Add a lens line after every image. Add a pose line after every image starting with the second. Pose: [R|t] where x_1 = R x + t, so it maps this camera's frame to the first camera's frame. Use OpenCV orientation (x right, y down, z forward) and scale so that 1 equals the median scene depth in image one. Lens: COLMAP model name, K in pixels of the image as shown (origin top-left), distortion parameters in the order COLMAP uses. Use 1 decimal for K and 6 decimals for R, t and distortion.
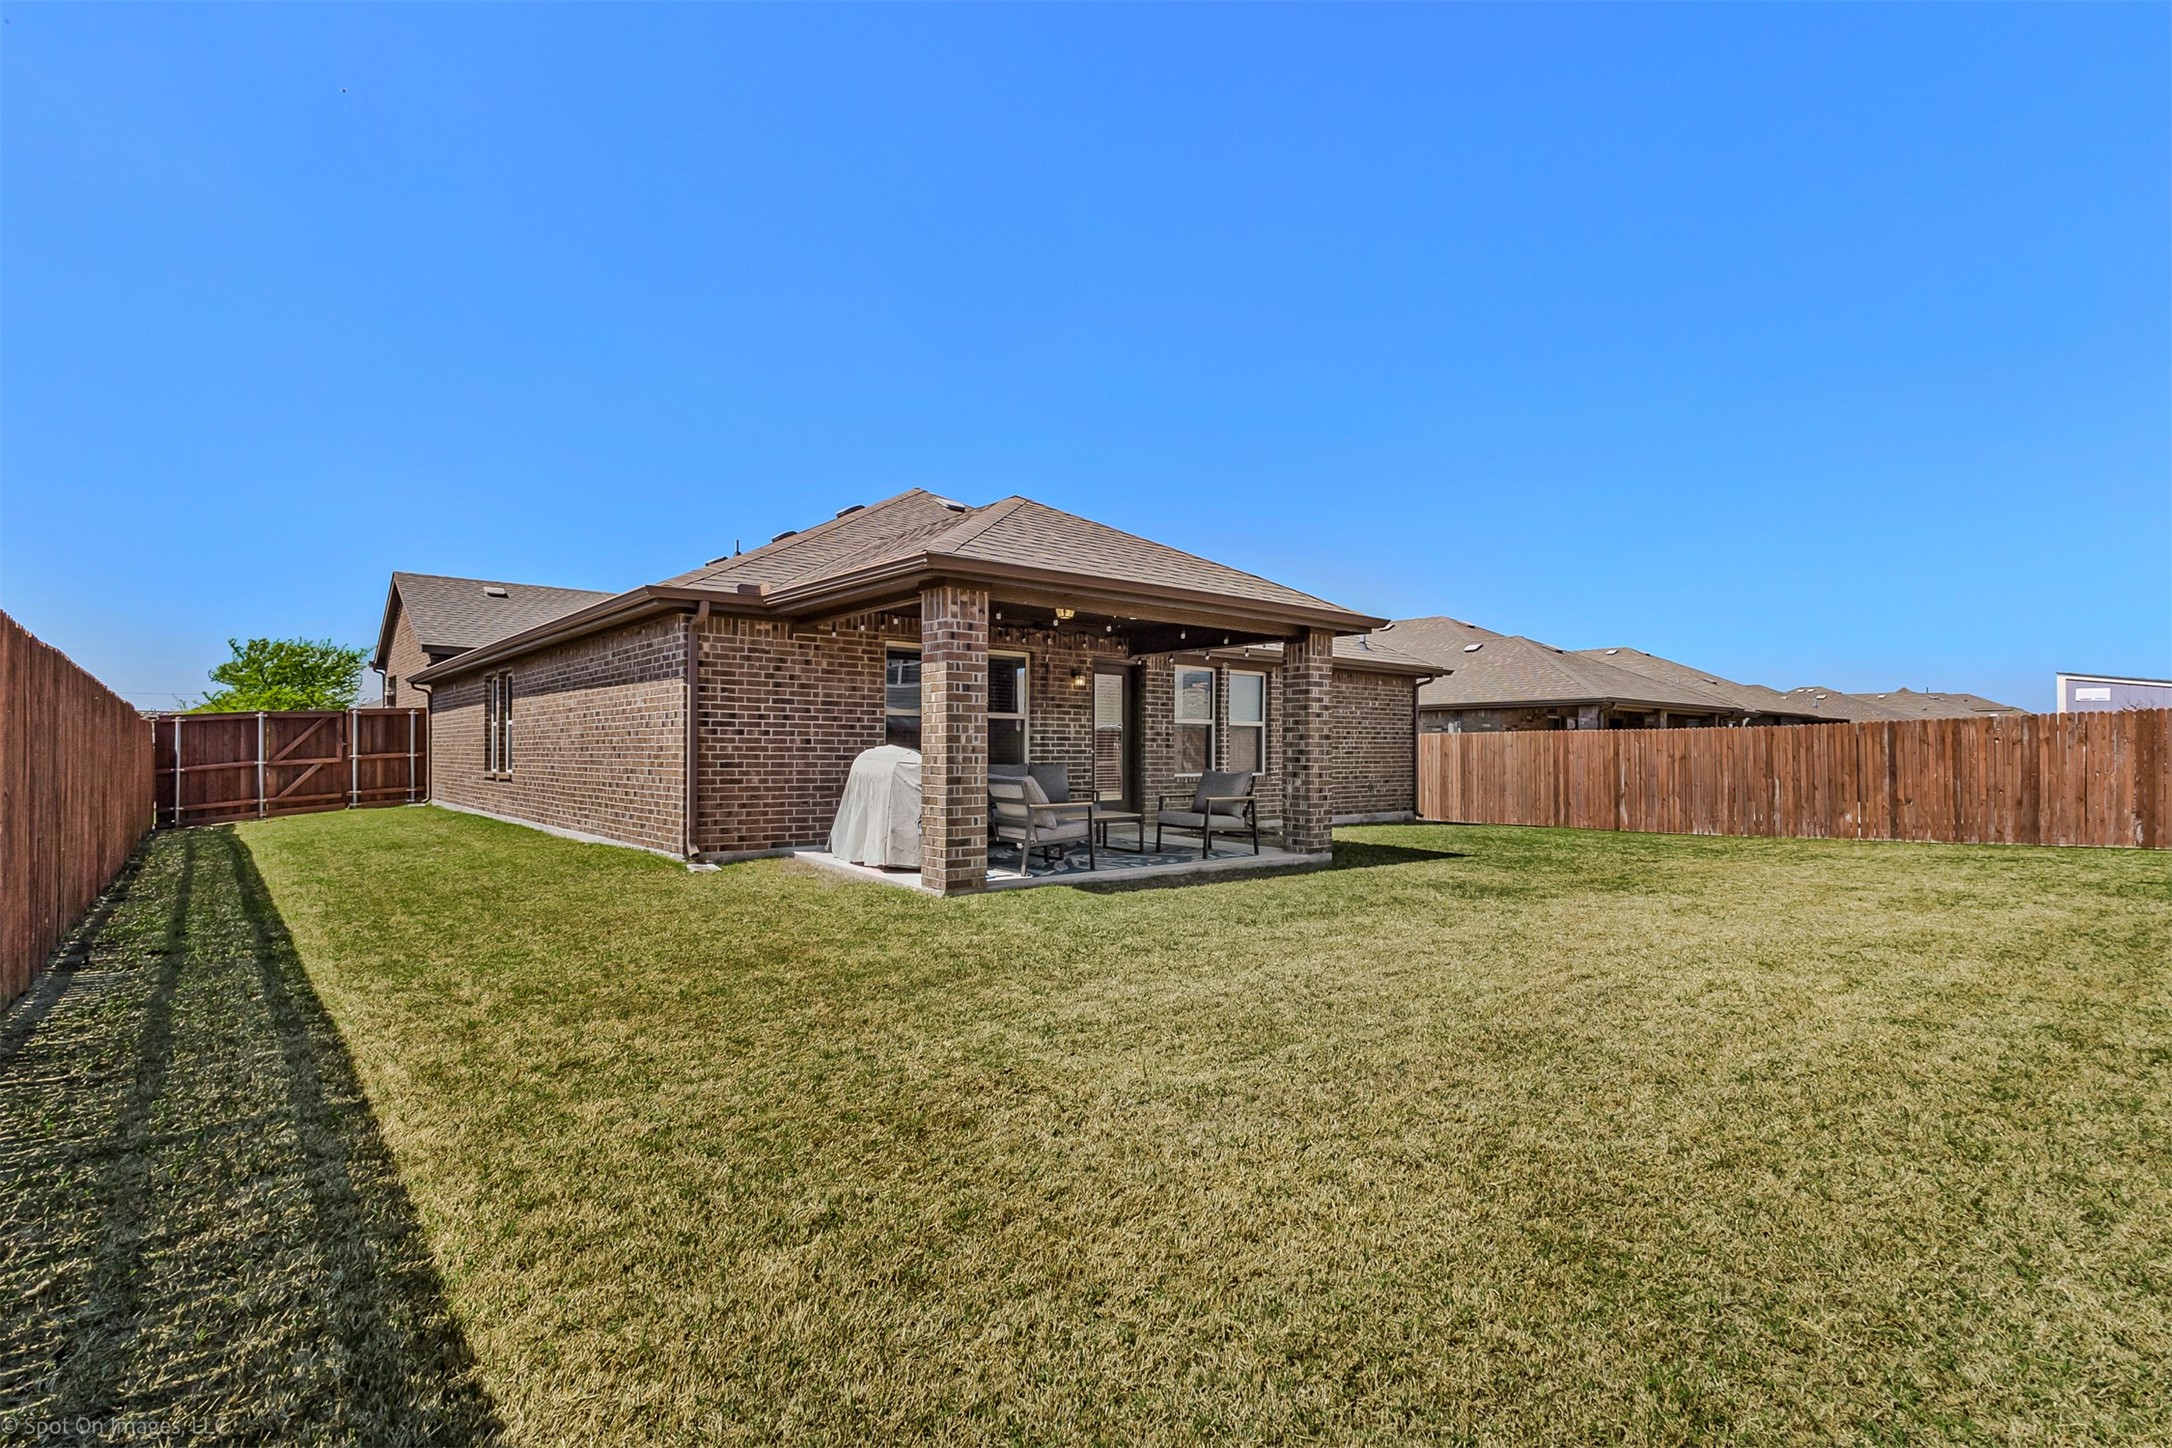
lens RADIAL K [[1015.6, 0, 1094.9], [0, 1015.6, 741.1], [0, 0, 1]] dist [0.027347, 0.000179]
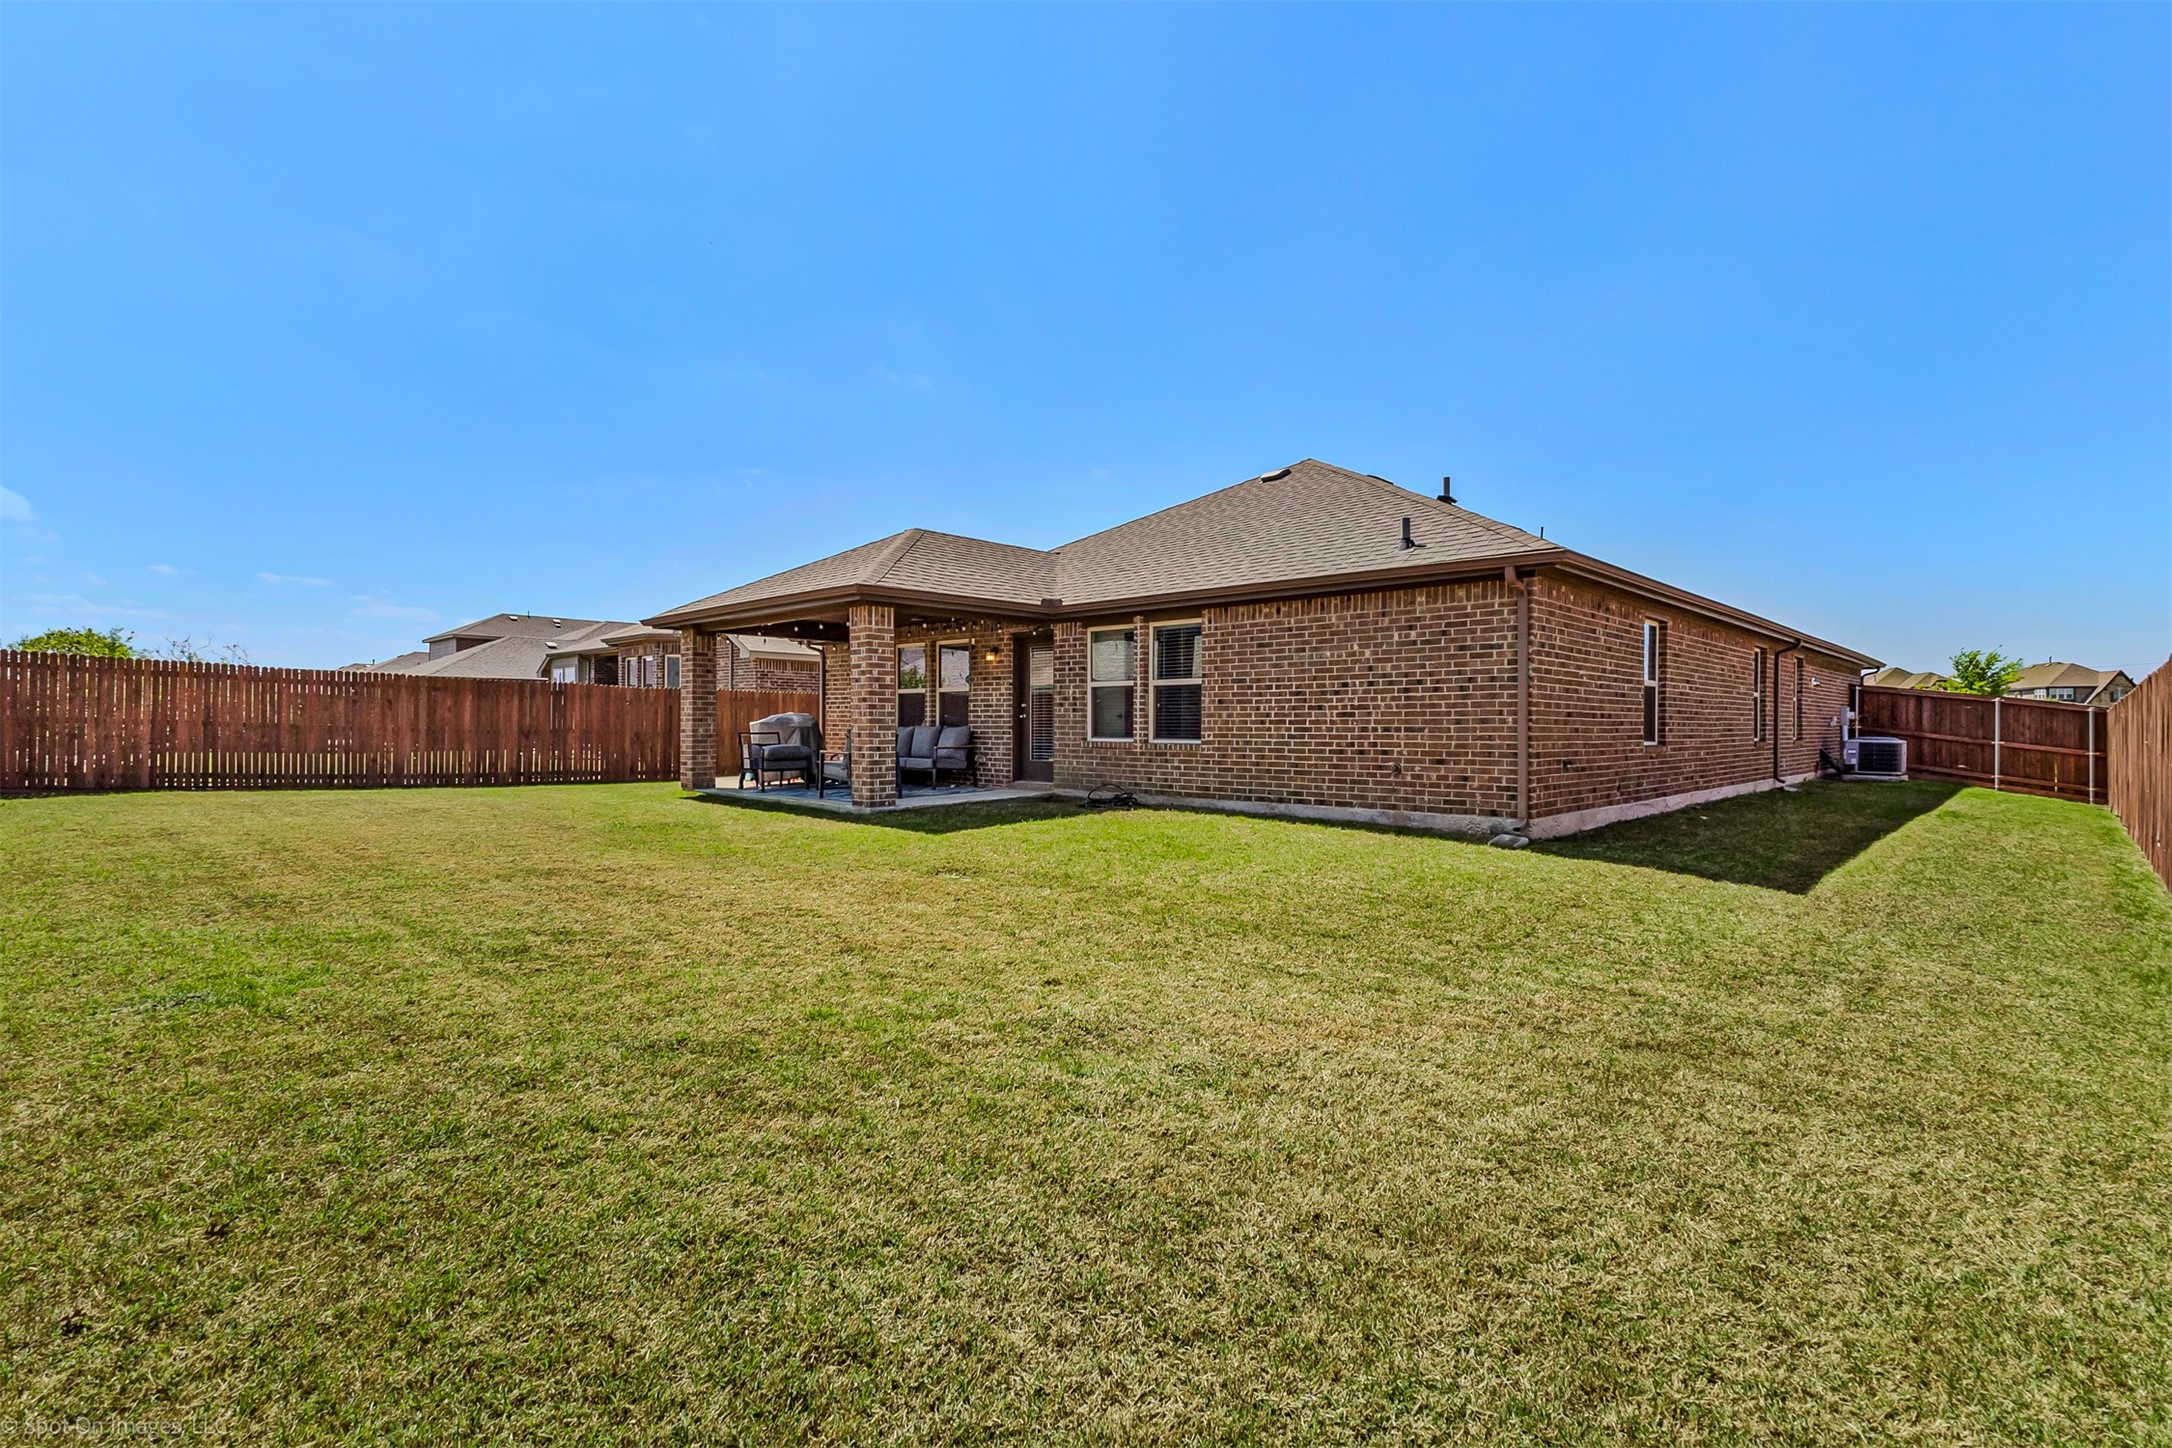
lens RADIAL K [[1015.6, 0, 1094.8], [0, 1015.6, 721.7], [0, 0, 1]] dist [0.027347, 0.000179]
pose [[0.093912, -0.008263, -0.995546, 1.089032], [0.007667, 0.999942, -0.007576, 0.024103], [0.995551, -0.006921, 0.093970, 0.937980]]
